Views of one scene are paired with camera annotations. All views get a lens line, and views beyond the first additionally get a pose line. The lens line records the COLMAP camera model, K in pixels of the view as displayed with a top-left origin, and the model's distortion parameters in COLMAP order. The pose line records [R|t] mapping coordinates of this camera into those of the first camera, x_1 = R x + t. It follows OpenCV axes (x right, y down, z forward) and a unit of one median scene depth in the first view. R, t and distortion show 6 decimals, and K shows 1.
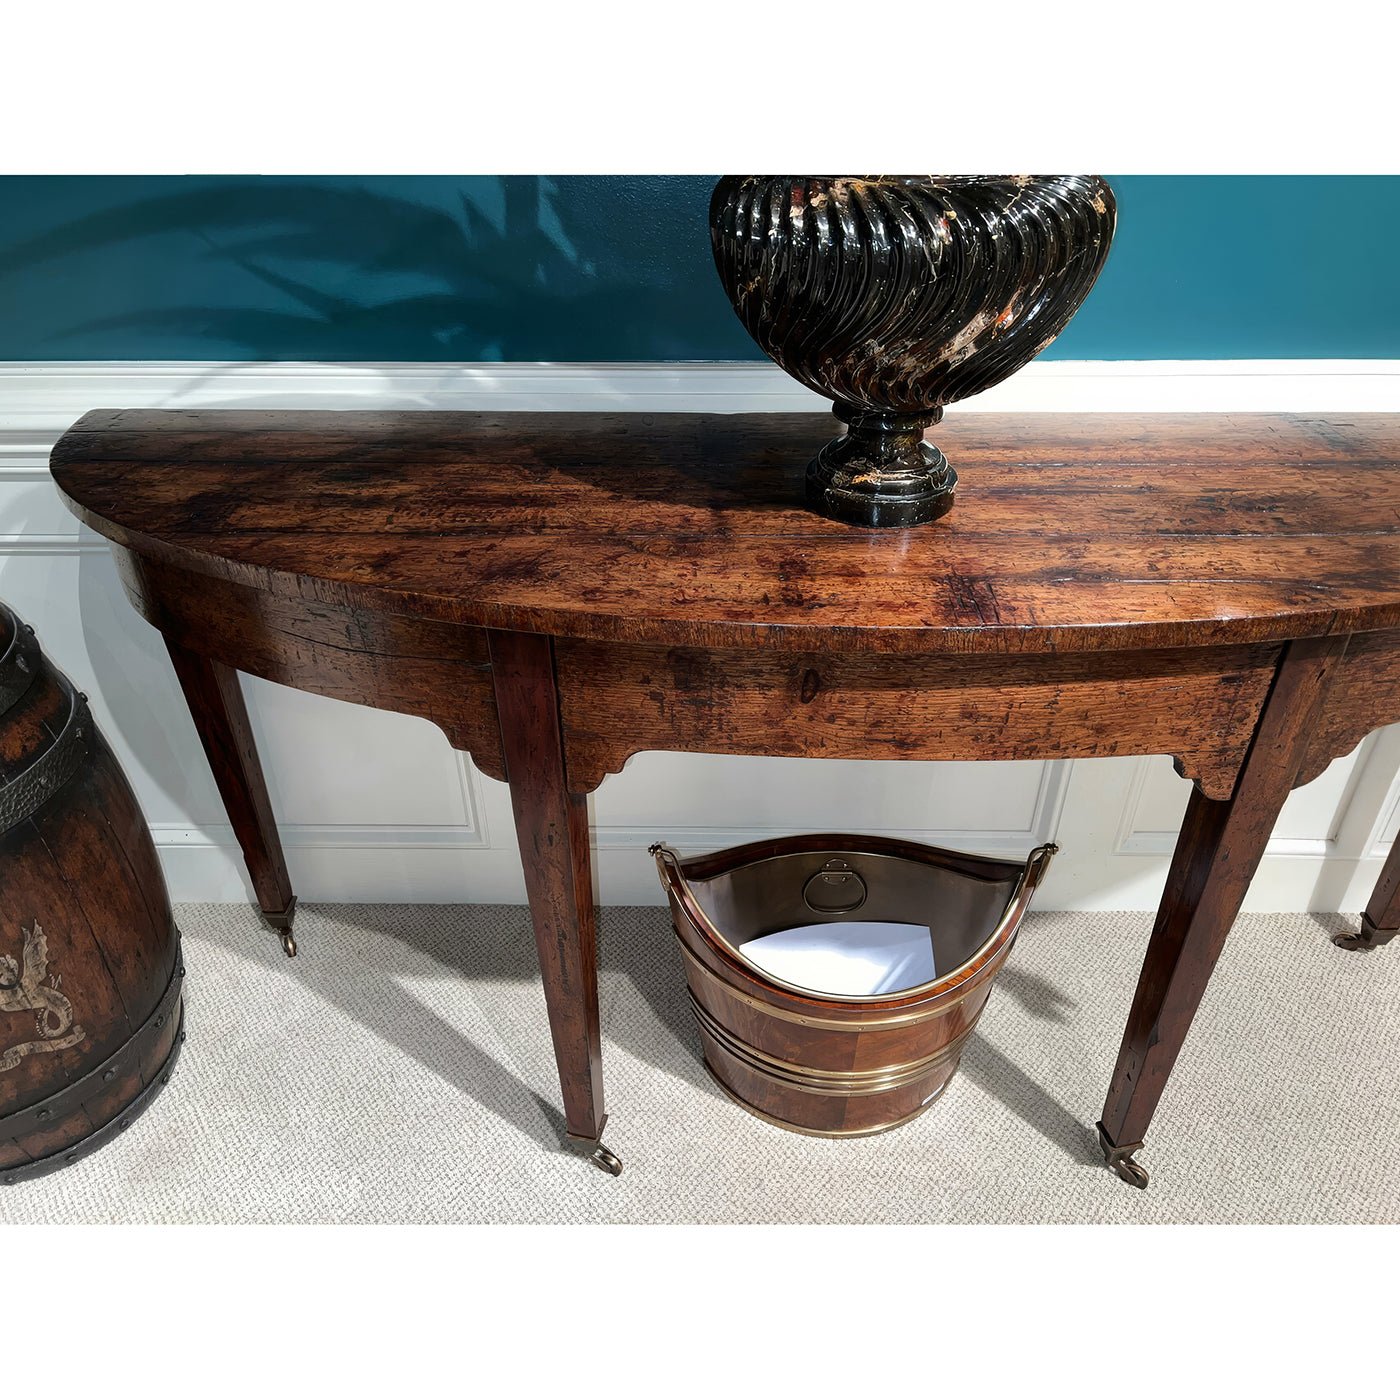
lens RADIAL K [[1000.2, 0, 707.9], [0, 1000.2, 695.8], [0, 0, 1]] dist [0.070144, -0.076156]
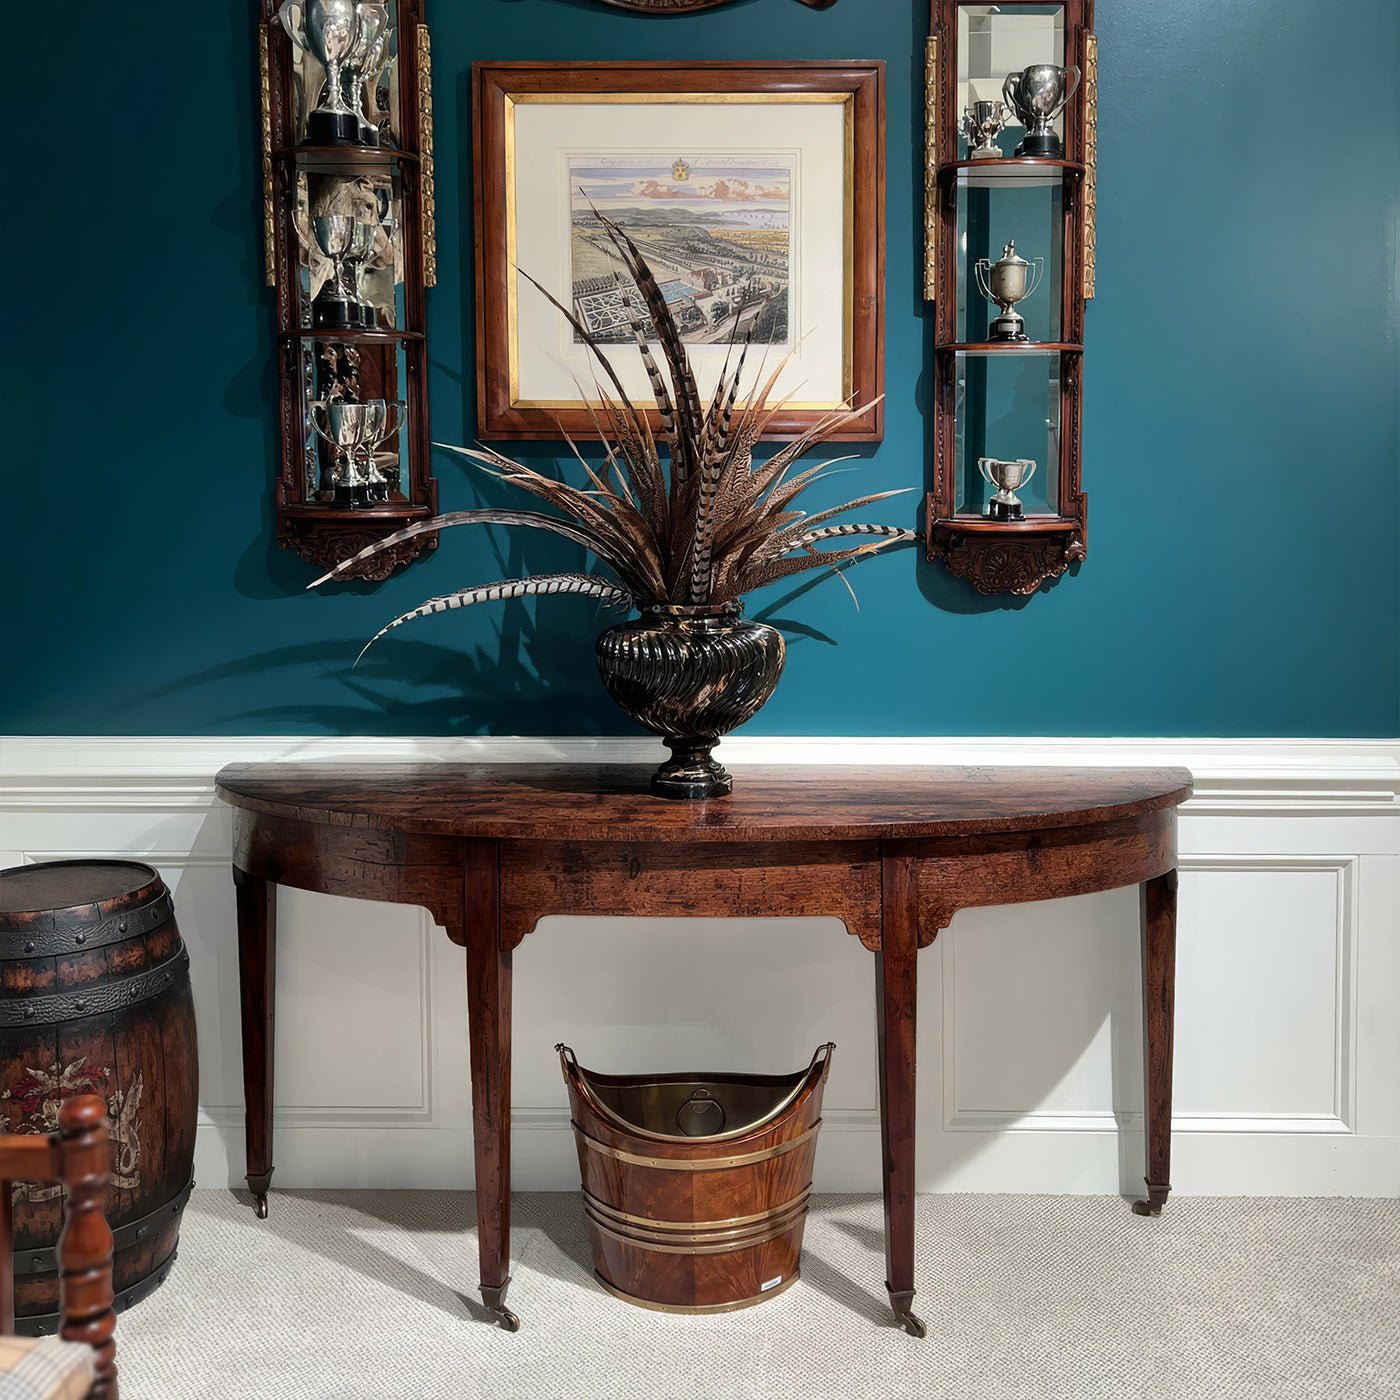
lens RADIAL K [[1687.4, 0, 767.1], [0, 1687.4, 697.9], [0, 0, 1]] dist [0.160062, -0.358747]
pose [[0.999195, 0.007636, -0.039382, 0.436879], [-0.024419, 0.894652, -0.446096, 1.025827], [0.031827, 0.446699, 0.894118, -1.812860]]
